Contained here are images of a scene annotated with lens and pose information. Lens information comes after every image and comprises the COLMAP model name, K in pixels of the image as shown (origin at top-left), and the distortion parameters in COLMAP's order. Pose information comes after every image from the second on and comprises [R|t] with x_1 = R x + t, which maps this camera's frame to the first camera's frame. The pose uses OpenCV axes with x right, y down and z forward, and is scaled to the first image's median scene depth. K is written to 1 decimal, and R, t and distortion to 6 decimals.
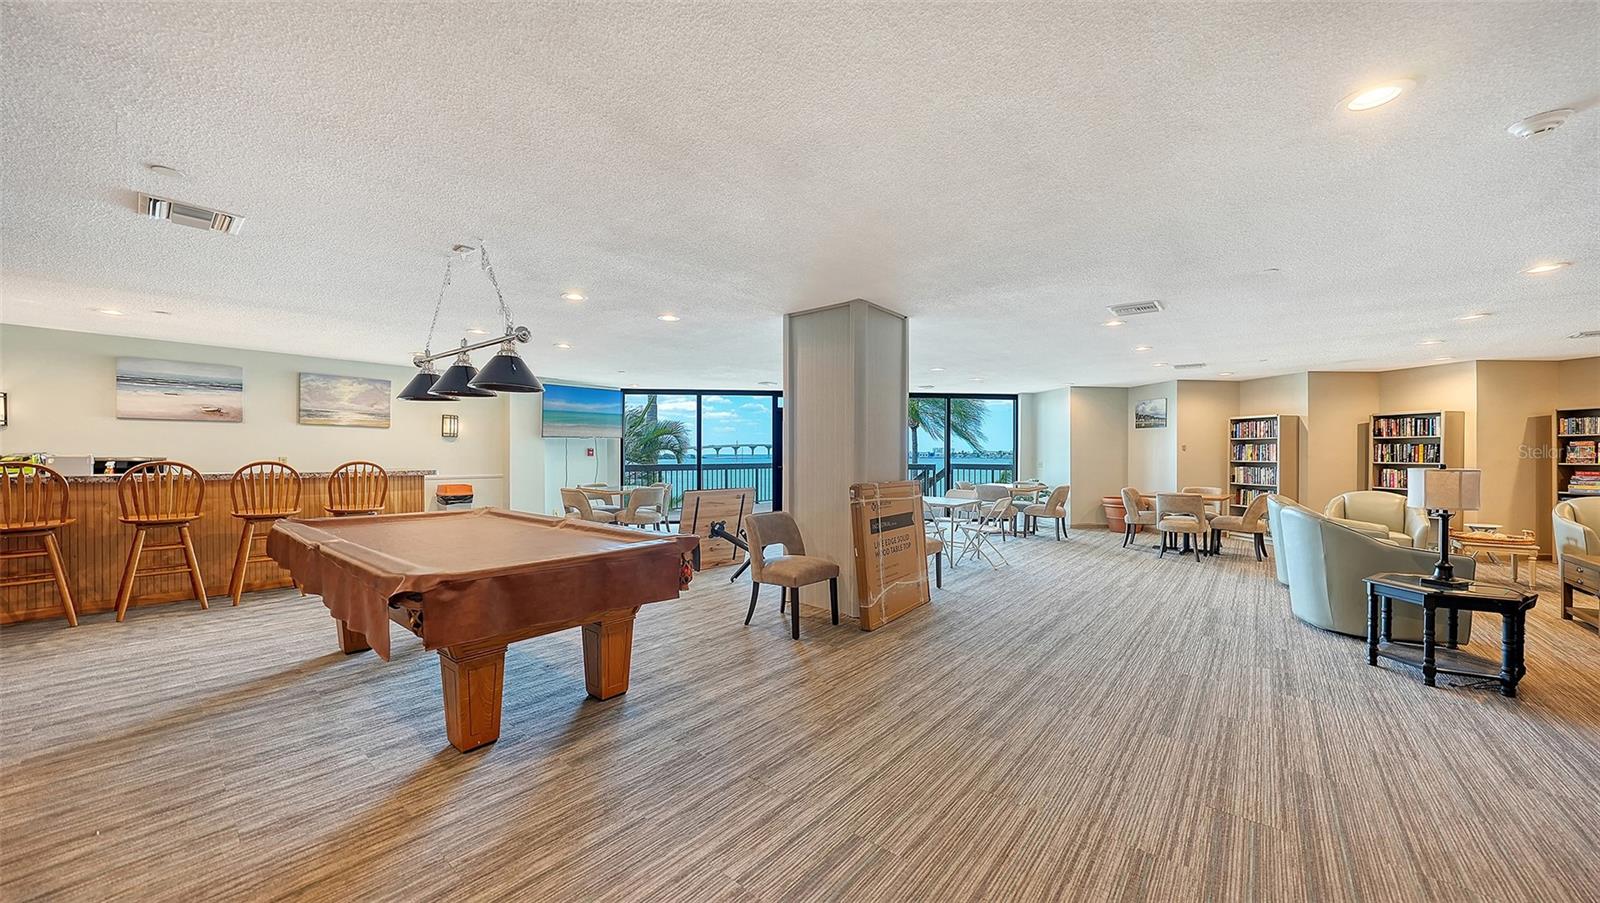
lens RADIAL K [[568.2, 0, 797.7], [0, 568.2, 448.7], [0, 0, 1]] dist [-0.004002, 0.003320]
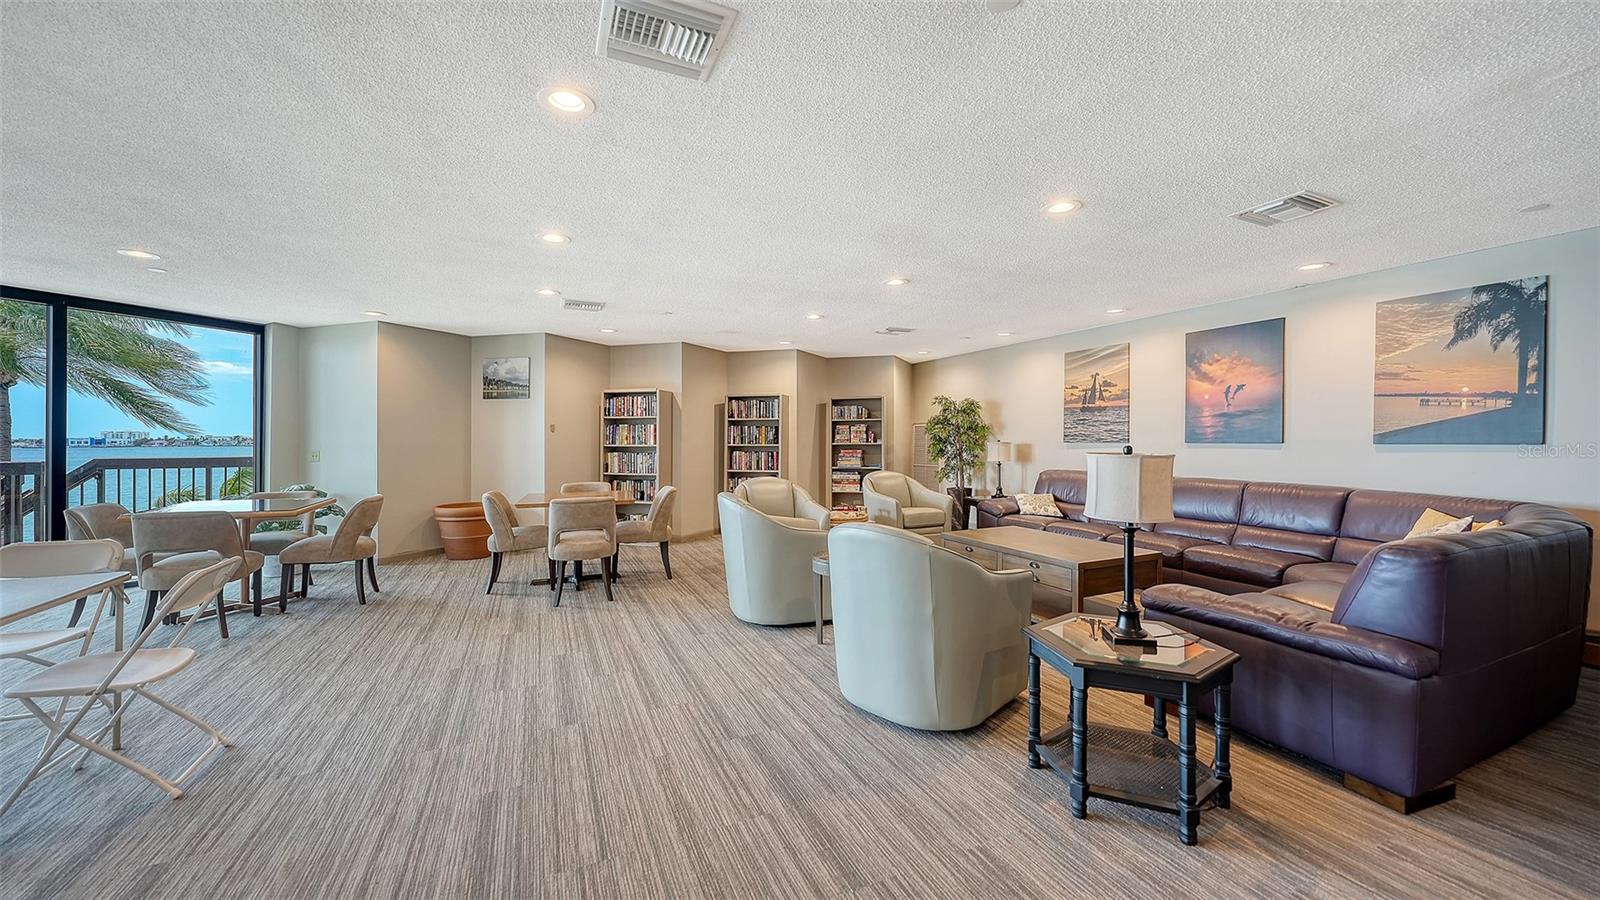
lens RADIAL K [[585.1, 0, 797.5], [0, 585.1, 437.7], [0, 0, 1]] dist [-0.005349, -0.000068]
pose [[0.446793, -0.002595, 0.894634, 0.183247], [-0.002805, 0.999987, 0.004301, 0.007705], [-0.894633, -0.004431, 0.446779, 0.464532]]
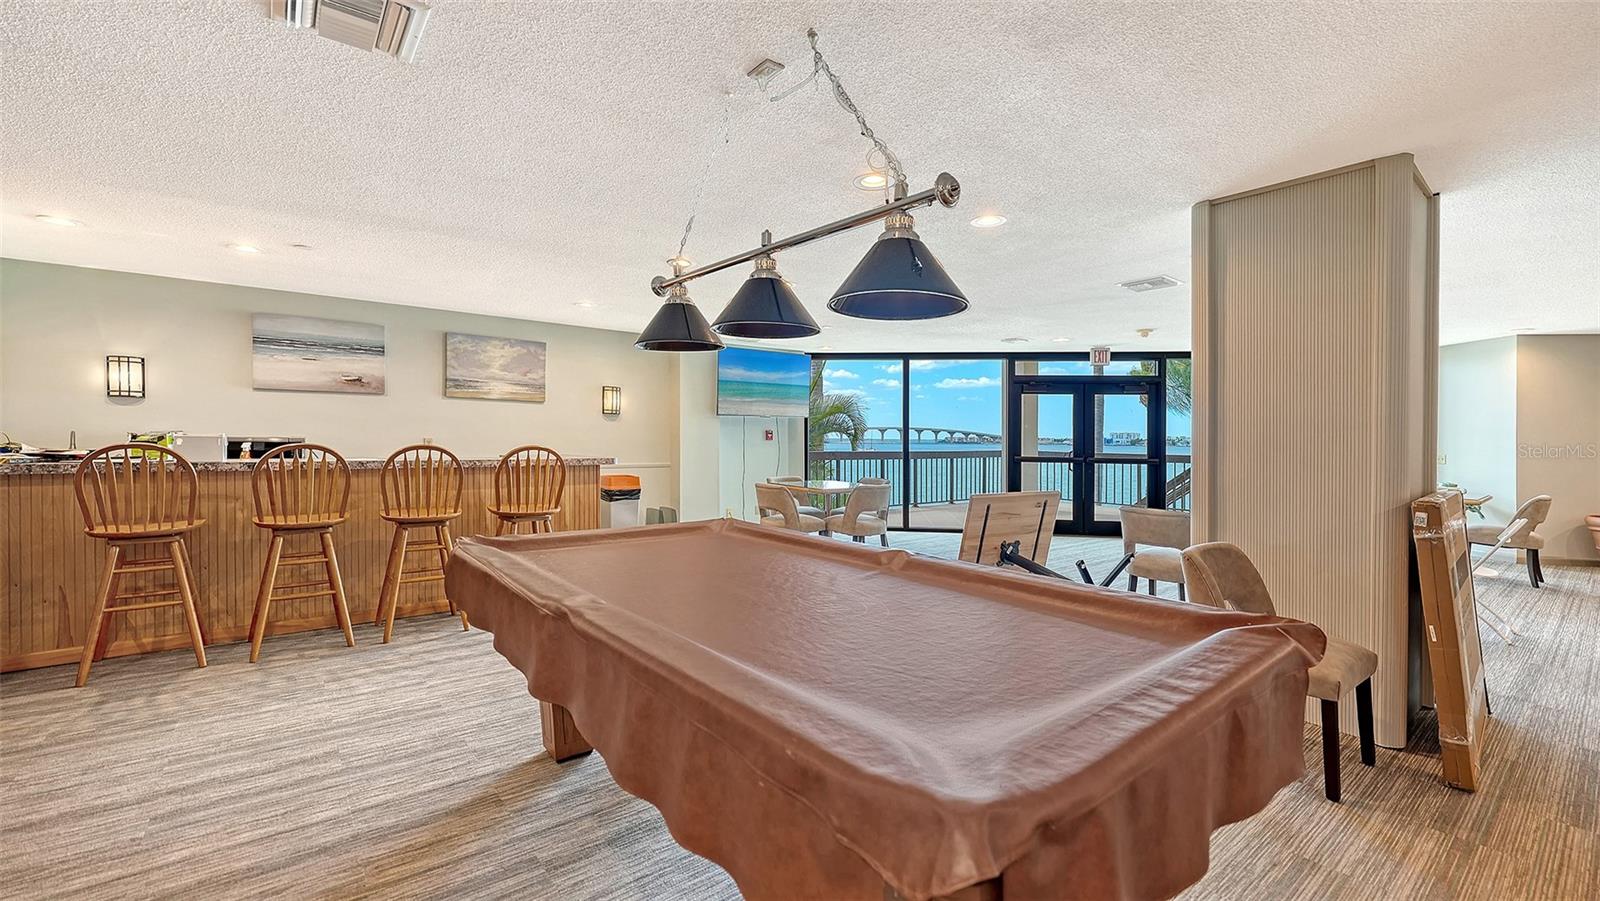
lens RADIAL K [[653.7, 0, 803.6], [0, 653.7, 438.5], [0, 0, 1]] dist [0.011357, -0.002823]
pose [[0.982988, 0.008410, -0.183475, -0.215559], [-0.006626, 0.999925, 0.010330, 0.001639], [0.183548, -0.008939, 0.982970, 0.188354]]
